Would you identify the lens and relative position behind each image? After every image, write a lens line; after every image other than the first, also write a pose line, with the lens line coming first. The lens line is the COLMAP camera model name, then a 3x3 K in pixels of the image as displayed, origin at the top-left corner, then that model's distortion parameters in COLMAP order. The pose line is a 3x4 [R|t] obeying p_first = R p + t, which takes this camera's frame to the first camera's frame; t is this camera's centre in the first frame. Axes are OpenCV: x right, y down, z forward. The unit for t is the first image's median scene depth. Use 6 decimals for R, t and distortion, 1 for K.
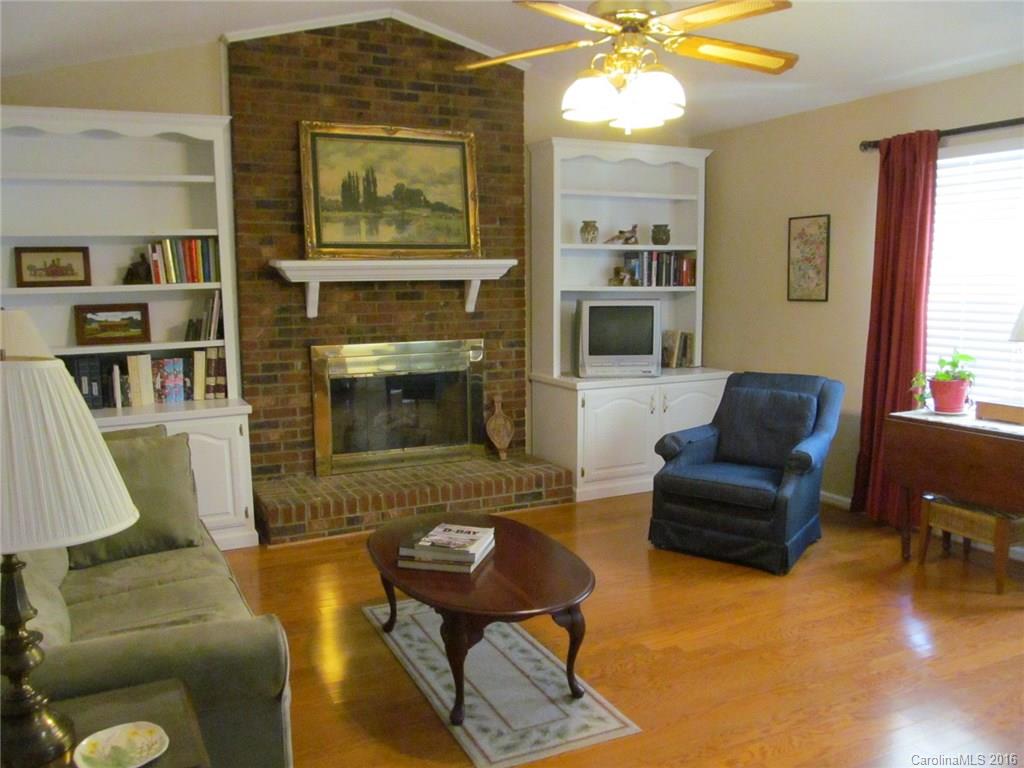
lens RADIAL K [[852.9, 0, 512.0], [0, 852.9, 384.0], [0, 0, 1]] dist [-0.046680, 0.001641]
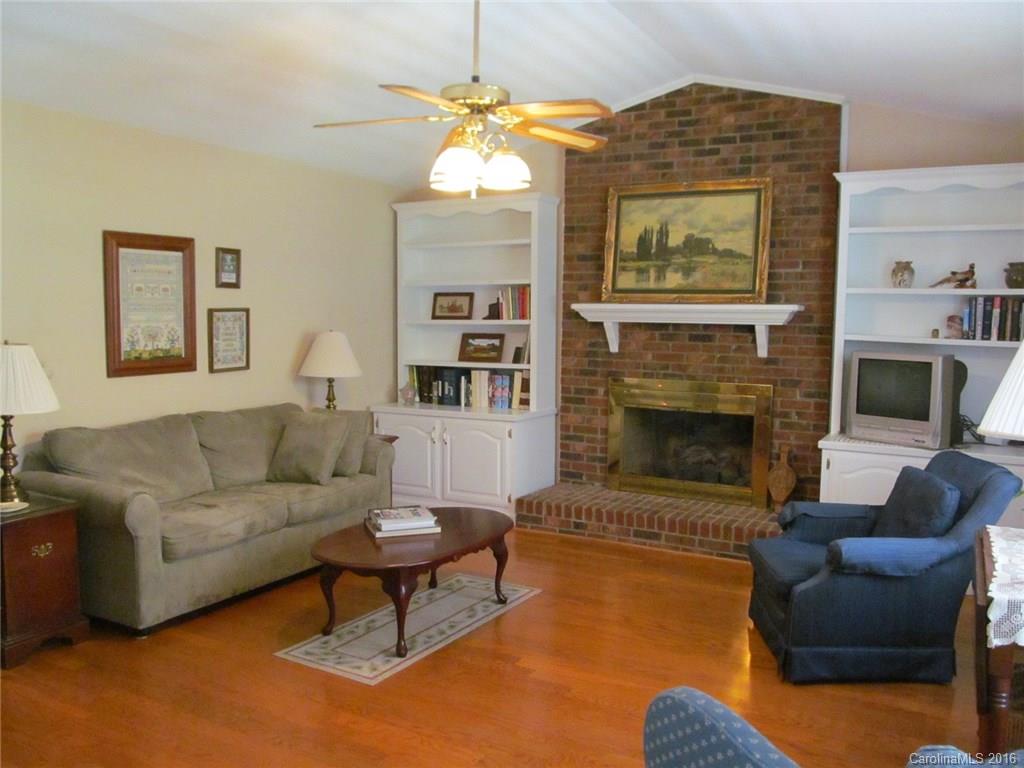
lens RADIAL K [[852.9, 0, 512.0], [0, 852.9, 384.0], [0, 0, 1]] dist [-0.046680, 0.001641]
pose [[0.564569, 0.083248, -0.821177, 0.649539], [-0.123558, 0.992214, 0.015640, -0.036063], [0.816085, 0.092633, 0.570460, 0.221331]]
